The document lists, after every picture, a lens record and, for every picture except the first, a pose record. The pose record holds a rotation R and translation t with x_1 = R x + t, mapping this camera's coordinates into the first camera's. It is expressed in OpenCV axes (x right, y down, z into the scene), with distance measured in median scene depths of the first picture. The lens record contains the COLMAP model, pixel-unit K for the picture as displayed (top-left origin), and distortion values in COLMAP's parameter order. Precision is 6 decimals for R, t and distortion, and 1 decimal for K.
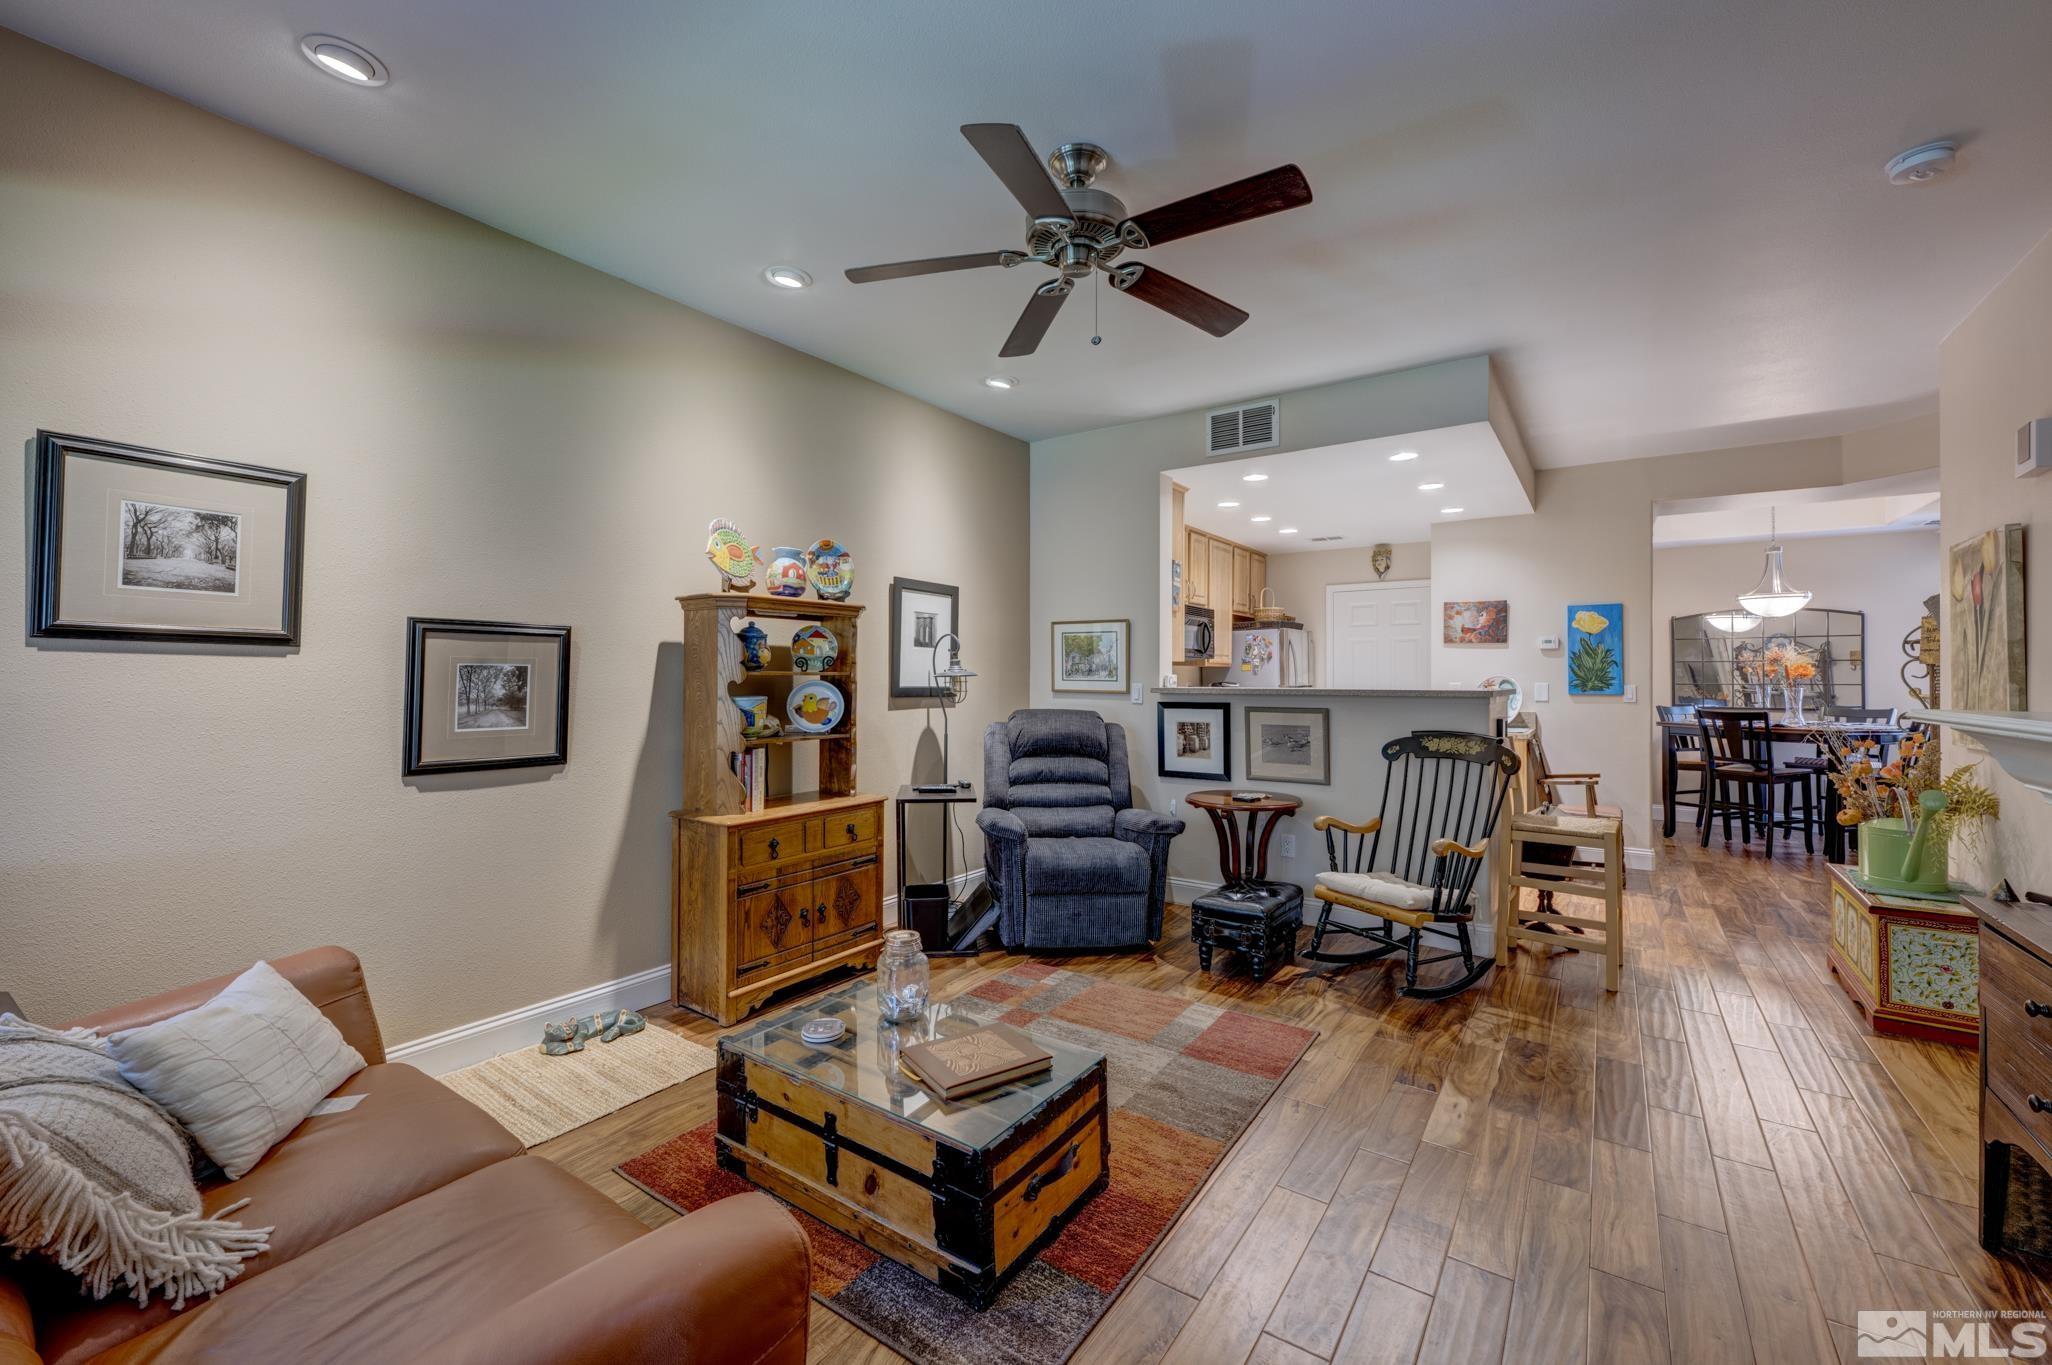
lens RADIAL K [[827.8, 0, 1059.0], [0, 827.8, 682.3], [0, 0, 1]] dist [-0.006239, 0.000849]
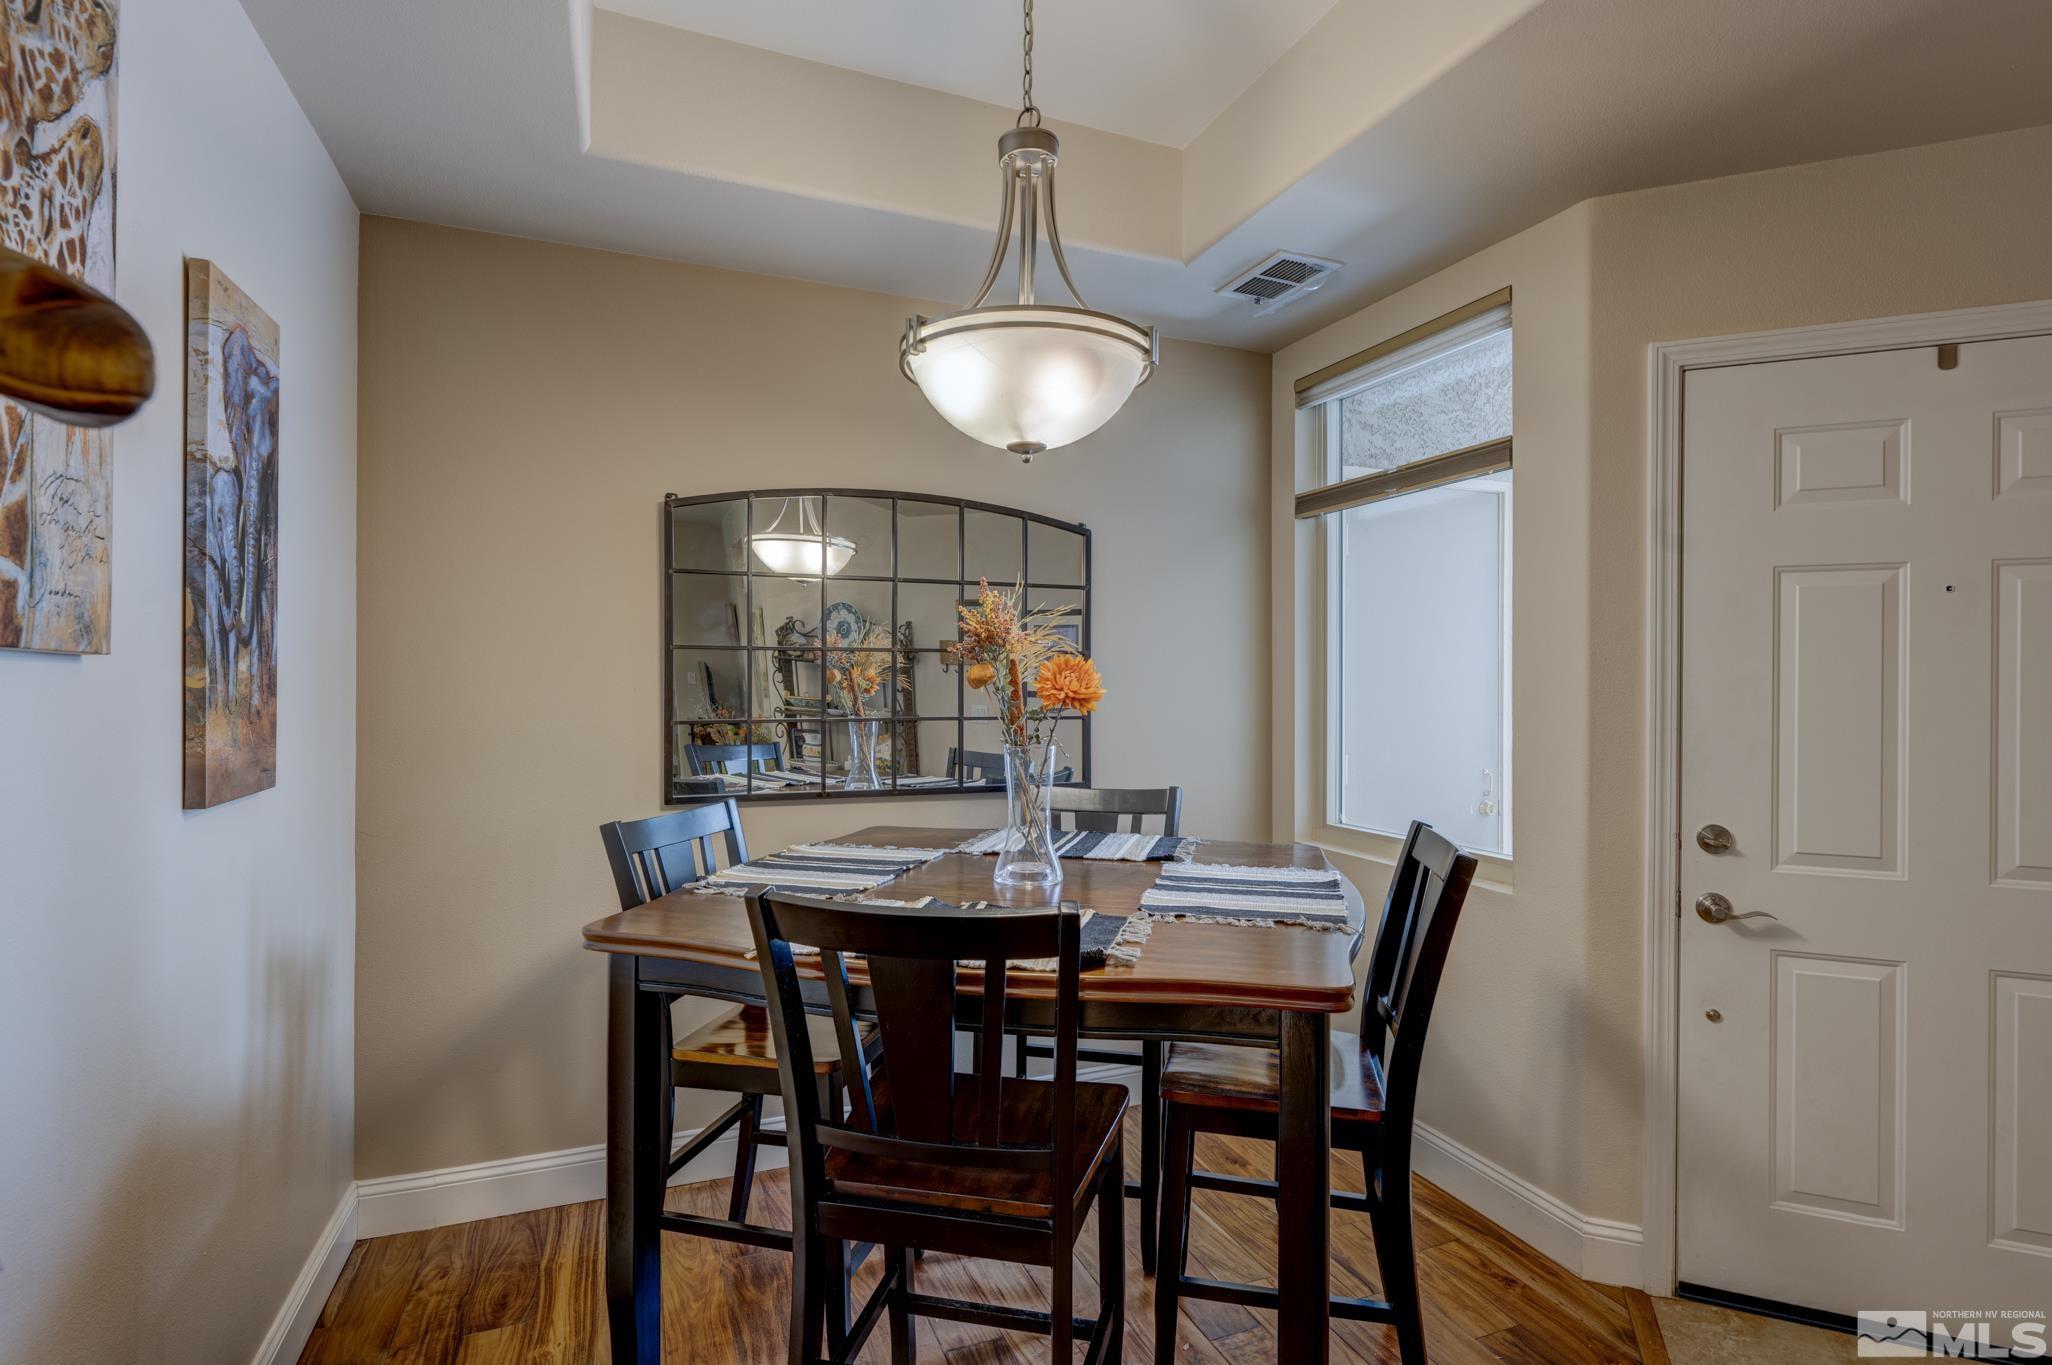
lens RADIAL K [[1042.2, 0, 926.3], [0, 1042.2, 667.2], [0, 0, 1]] dist [0.017783, -0.000672]
pose [[0.646739, 0.013734, 0.762588, 0.718350], [0.000776, 0.999826, -0.018664, -0.014971], [-0.762711, 0.012662, 0.646616, 0.948099]]
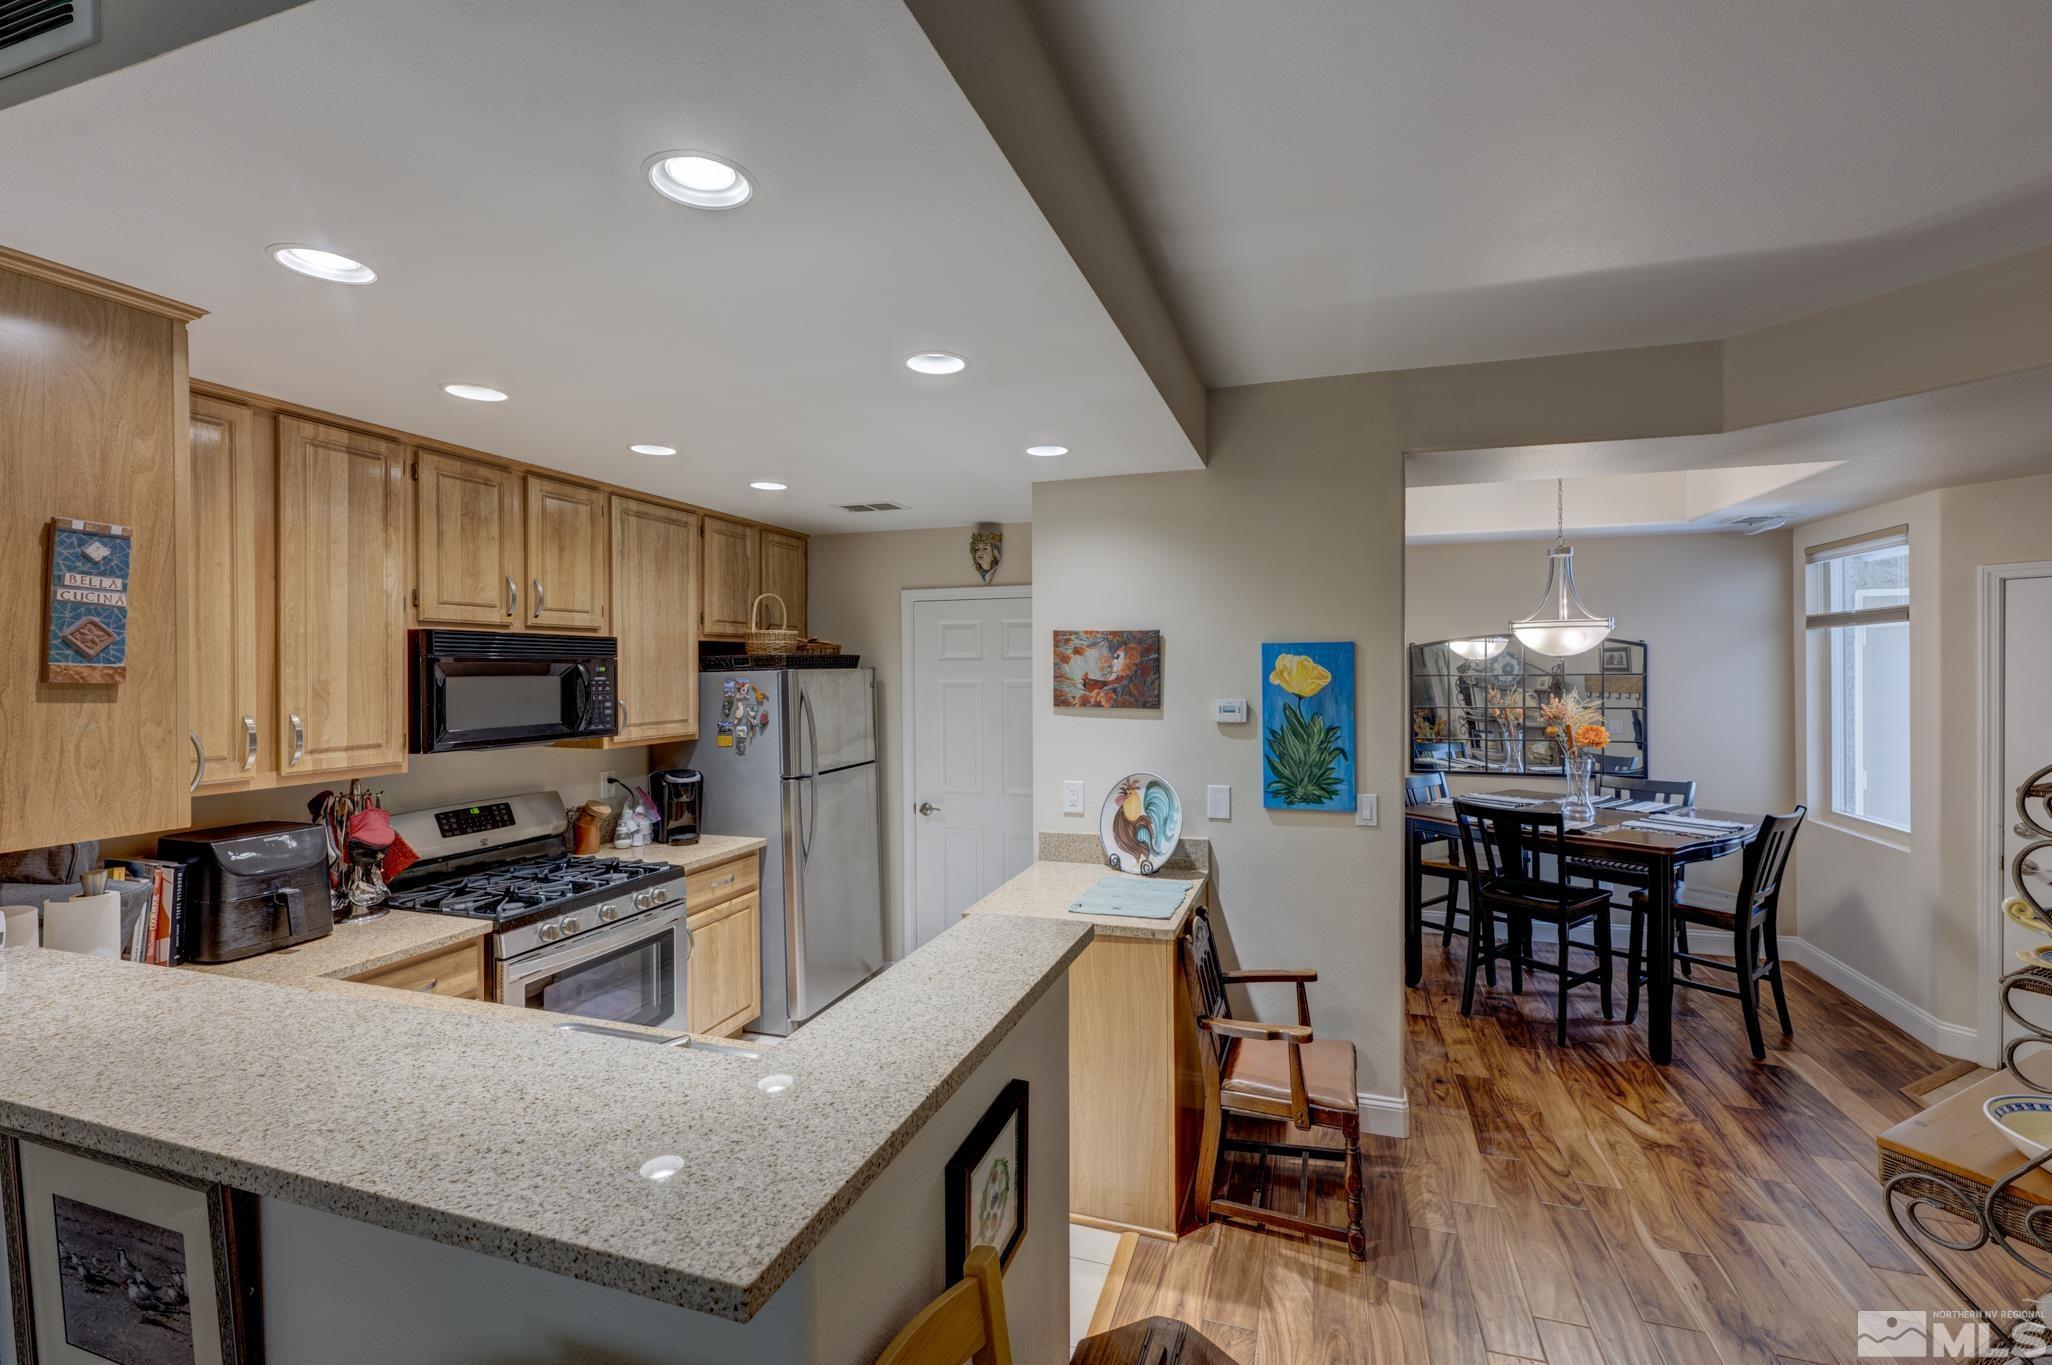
lens RADIAL K [[827.8, 0, 1015.3], [0, 827.8, 671.3], [0, 0, 1]] dist [-0.006239, 0.000849]
pose [[0.973857, -0.001515, 0.227156, 0.350998], [0.001866, 0.999997, -0.001330, -0.075928], [-0.227153, 0.001719, 0.973858, 0.533821]]
